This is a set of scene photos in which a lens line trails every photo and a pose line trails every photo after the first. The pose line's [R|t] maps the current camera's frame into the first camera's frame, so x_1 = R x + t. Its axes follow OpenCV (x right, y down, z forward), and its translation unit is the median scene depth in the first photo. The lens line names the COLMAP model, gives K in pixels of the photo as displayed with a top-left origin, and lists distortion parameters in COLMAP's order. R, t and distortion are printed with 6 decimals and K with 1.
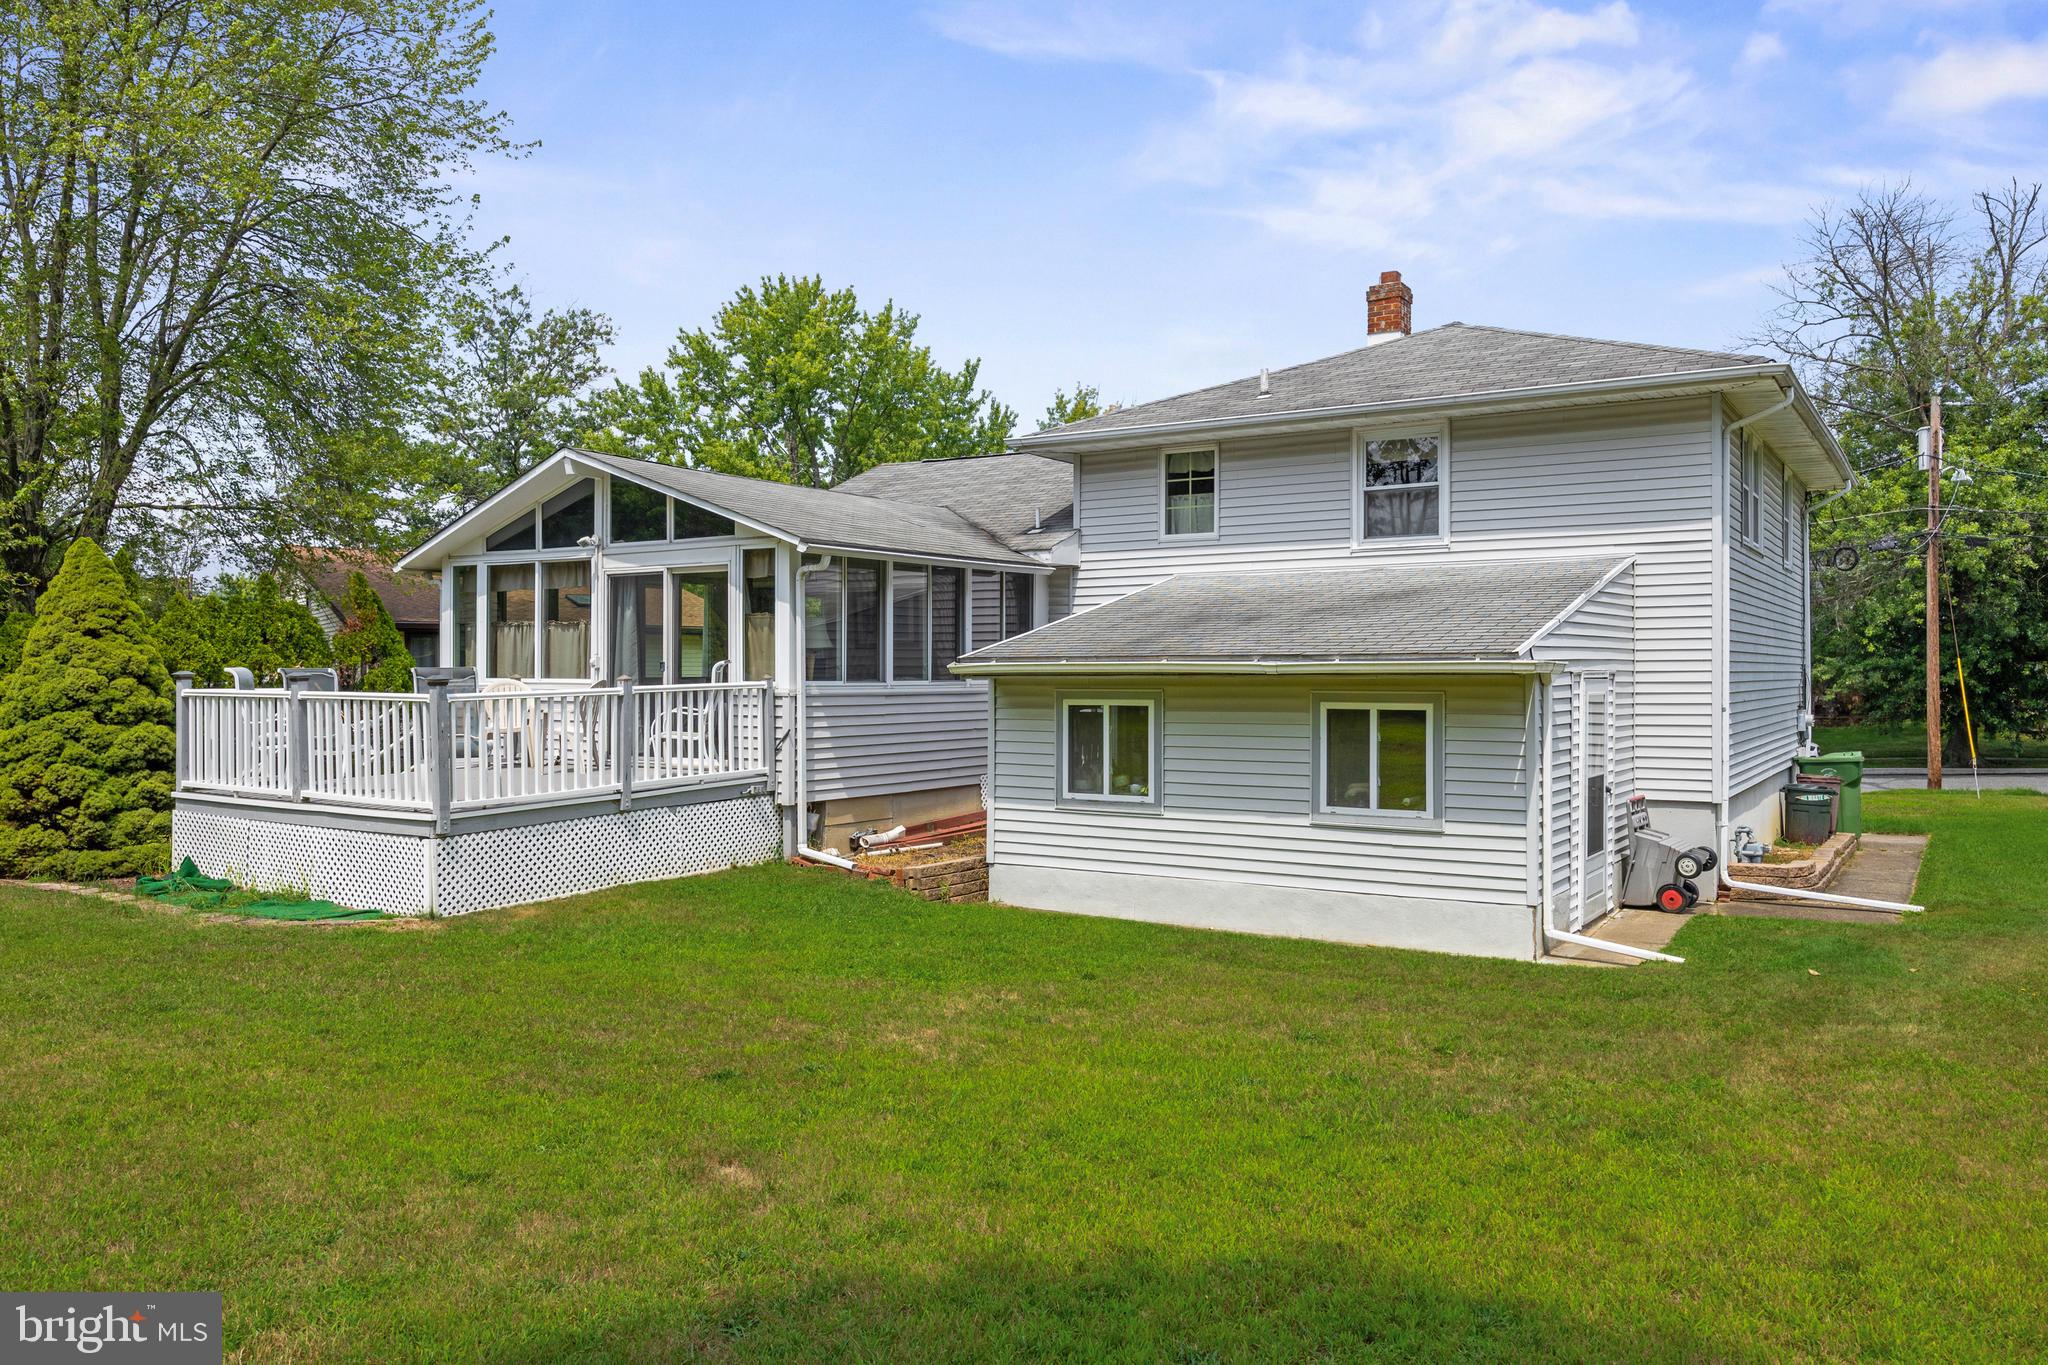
lens RADIAL K [[1514.3, 0, 1022.3], [0, 1514.3, 680.7], [0, 0, 1]] dist [-0.004469, -0.001098]
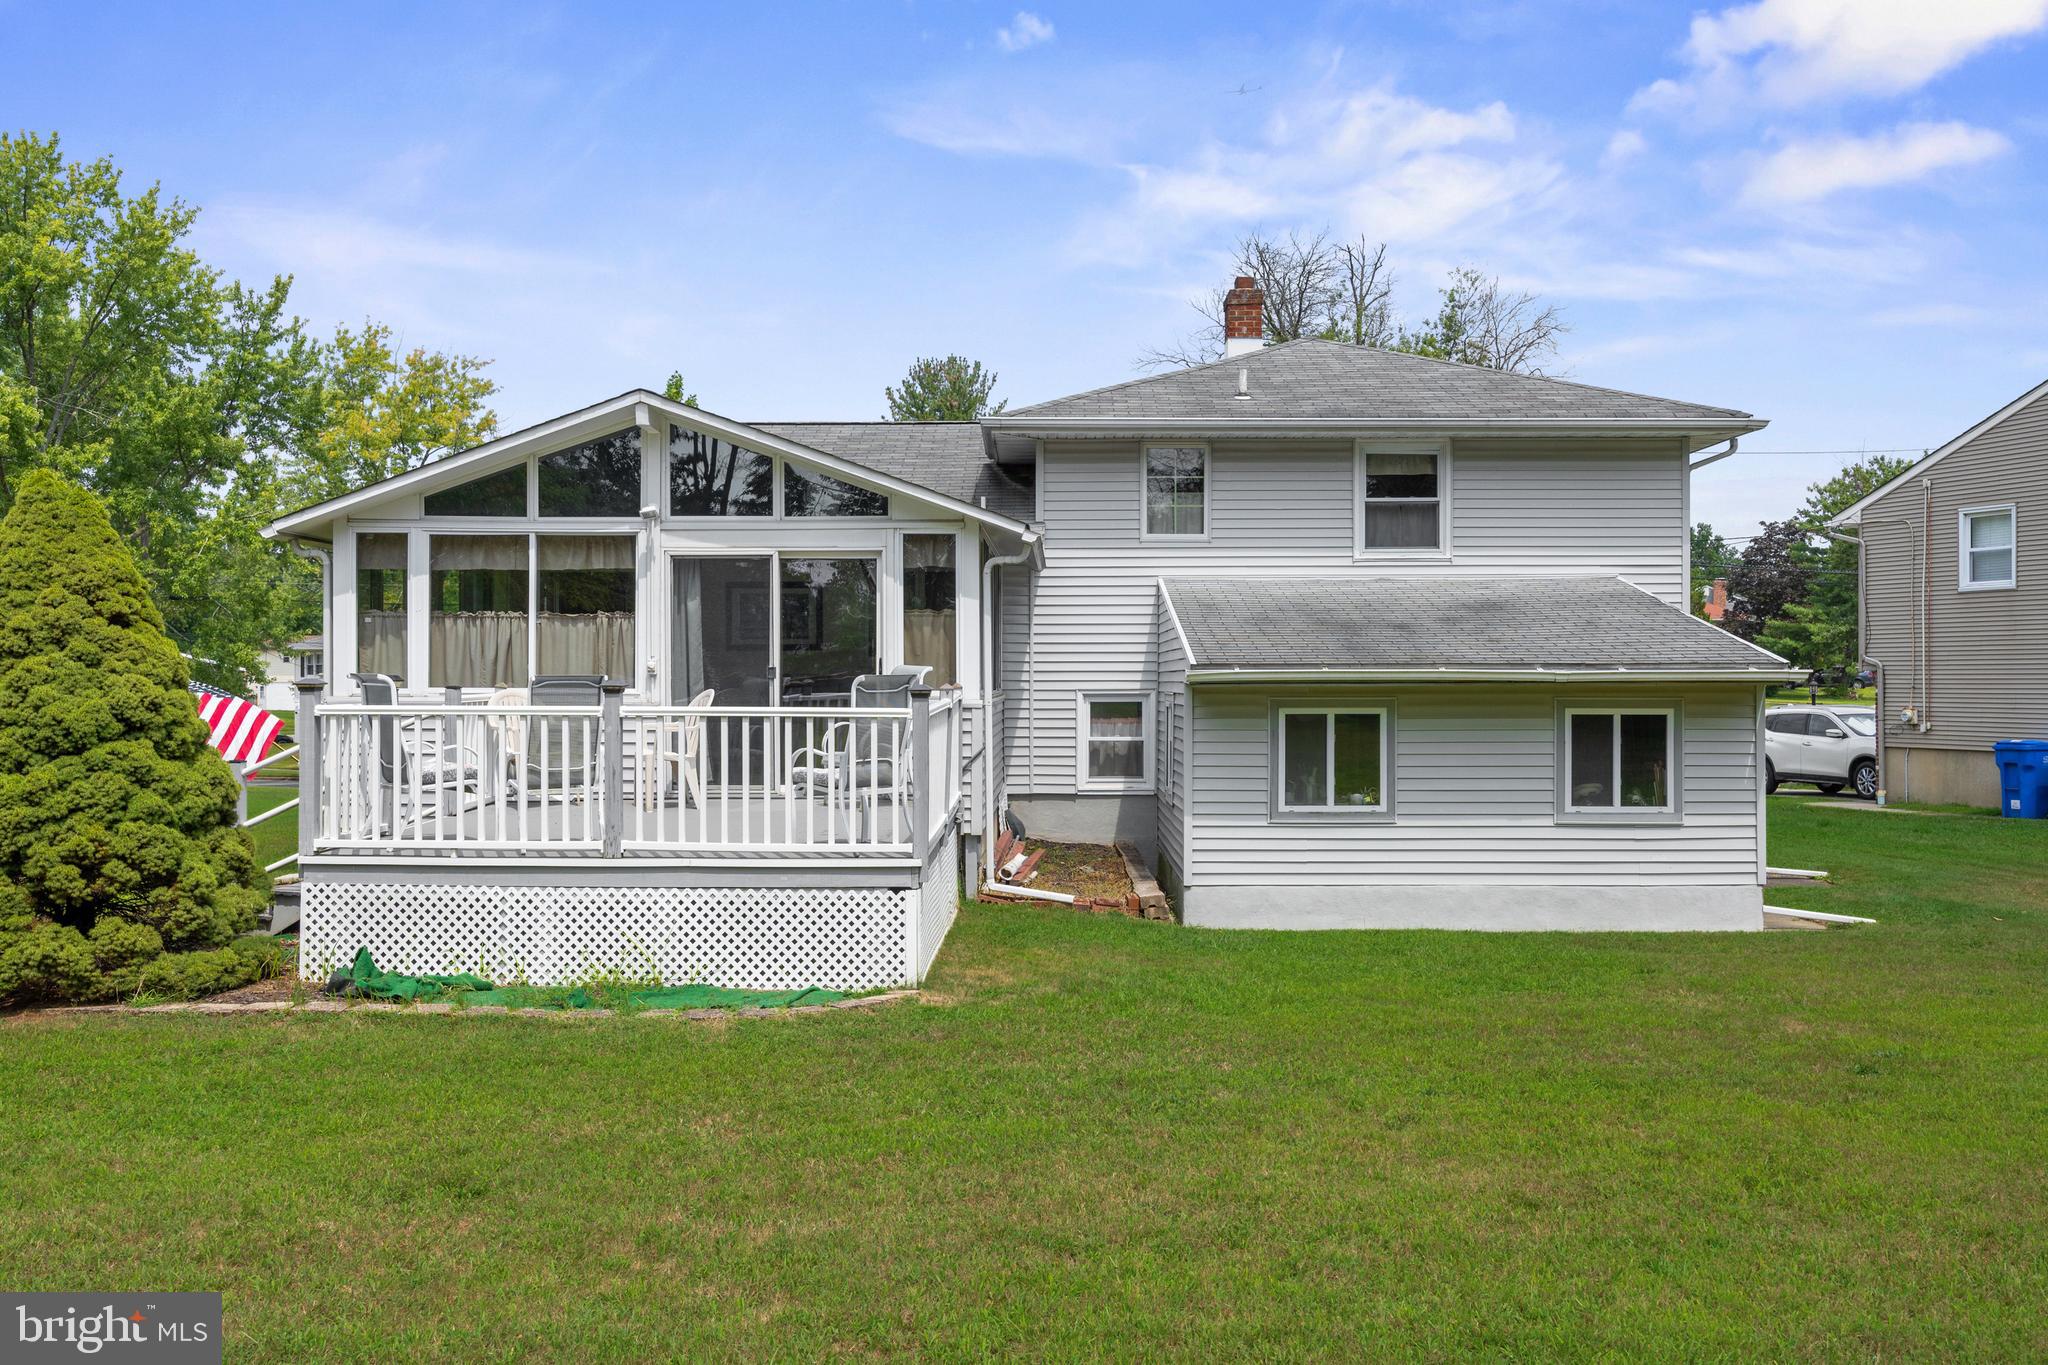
lens RADIAL K [[1727.2, 0, 1023.6], [0, 1727.2, 682.7], [0, 0, 1]] dist [-0.005841, 0.006979]
pose [[0.843227, -0.001378, 0.537556, -0.689300], [0.002391, 0.999996, -0.001187, -0.002783], [-0.537553, 0.002287, 0.843227, 0.166295]]
